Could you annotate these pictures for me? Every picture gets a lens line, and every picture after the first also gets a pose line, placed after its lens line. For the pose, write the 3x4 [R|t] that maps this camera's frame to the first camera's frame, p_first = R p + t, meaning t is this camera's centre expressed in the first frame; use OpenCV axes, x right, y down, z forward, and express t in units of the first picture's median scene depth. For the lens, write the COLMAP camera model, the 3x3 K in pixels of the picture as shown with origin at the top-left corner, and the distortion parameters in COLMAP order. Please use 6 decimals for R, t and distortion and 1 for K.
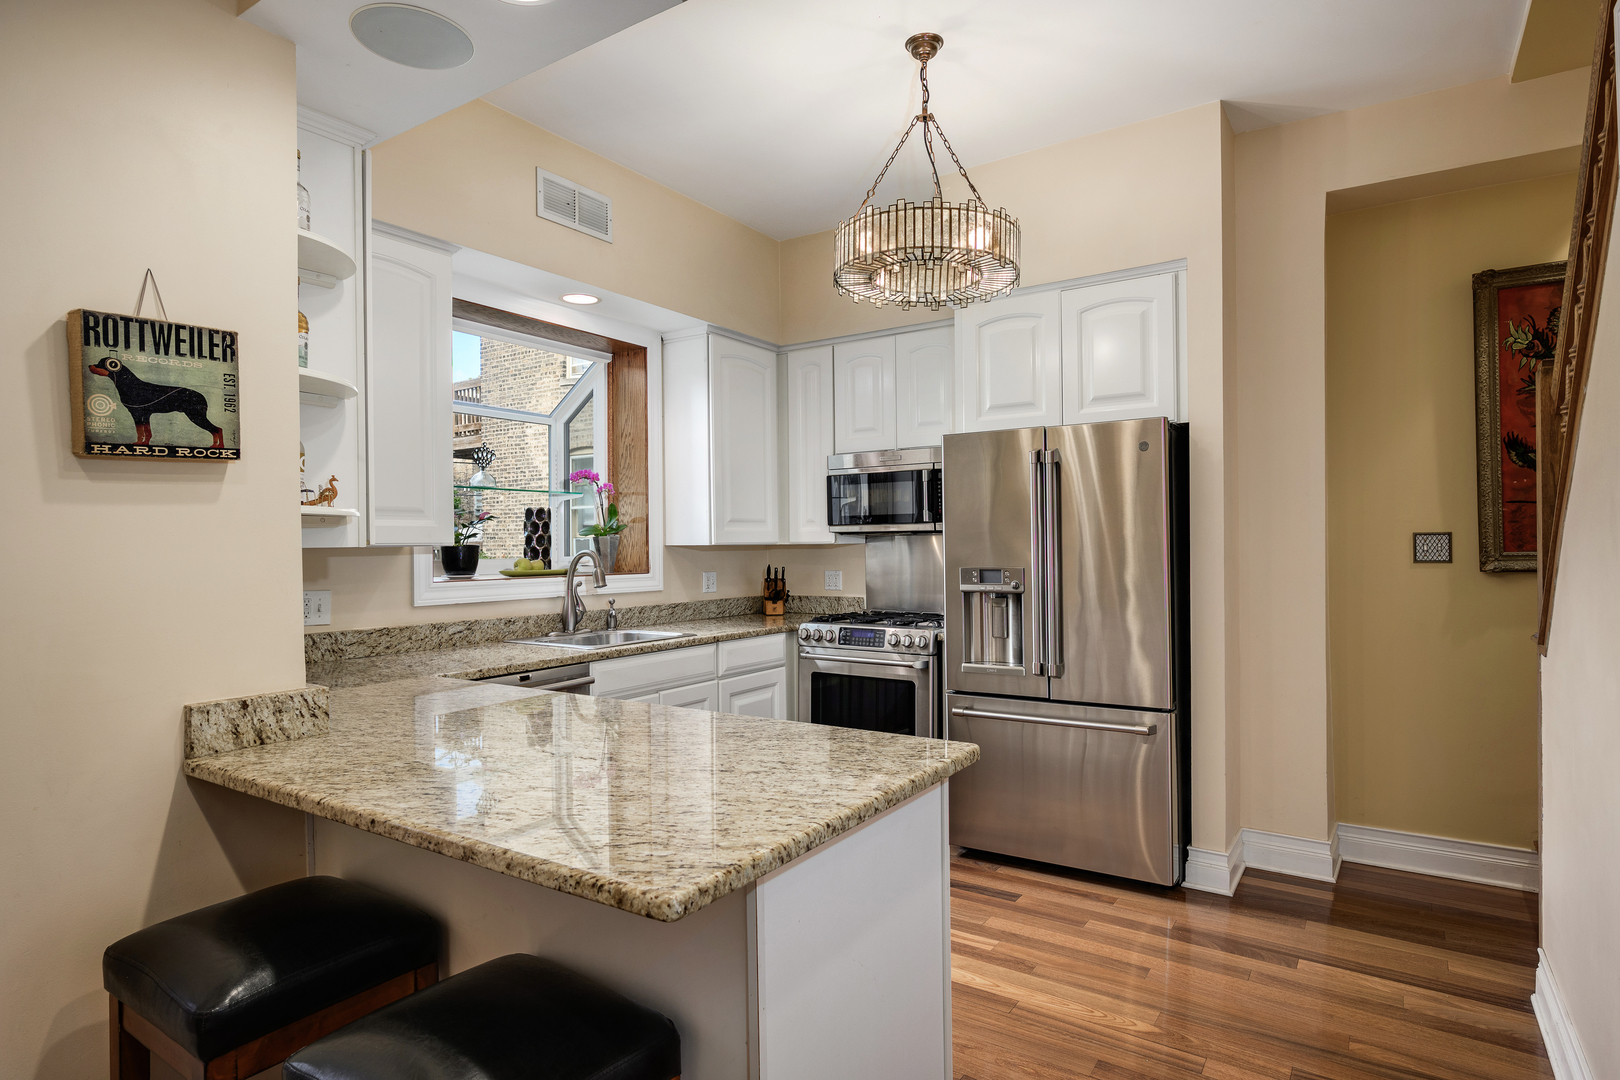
lens RADIAL K [[874.1, 0, 810.7], [0, 874.1, 538.6], [0, 0, 1]] dist [-0.000955, -0.000058]
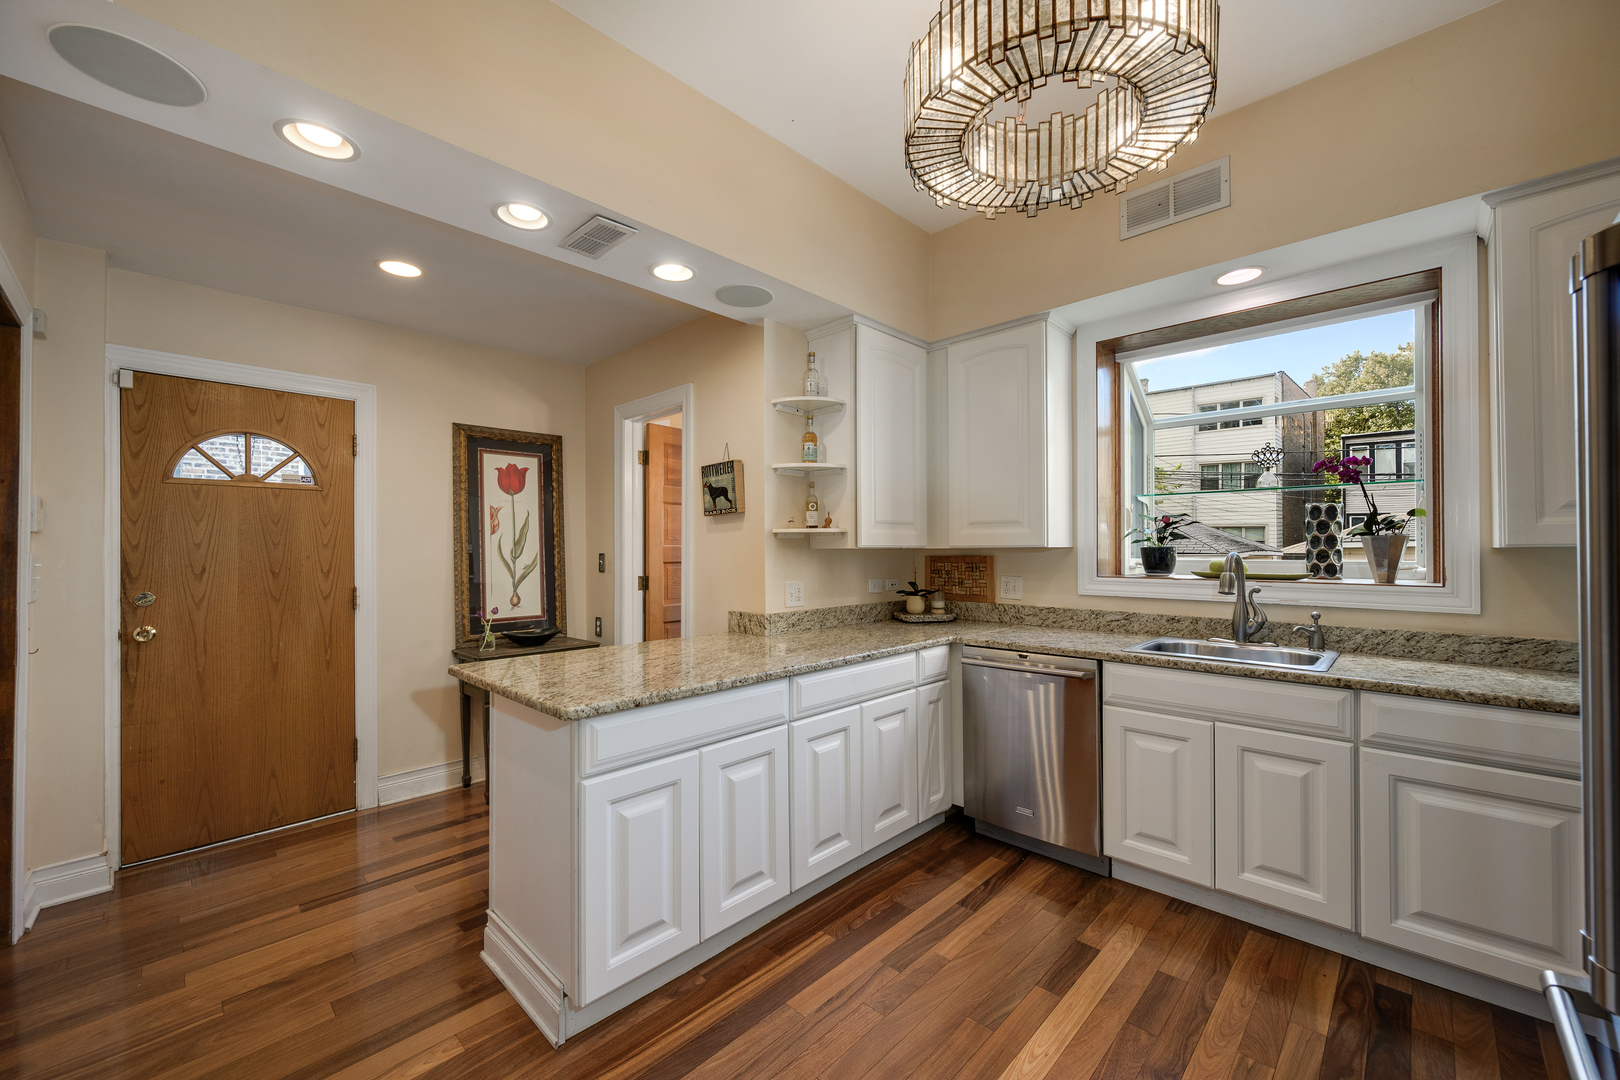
lens RADIAL K [[638.6, 0, 810.9], [0, 638.6, 546.5], [0, 0, 1]] dist [-0.005551, 0.000125]
pose [[-0.173027, 0.006845, -0.984893, 0.581372], [0.009406, 0.999942, 0.005297, -0.001659], [0.984872, -0.008347, -0.173082, 0.837055]]
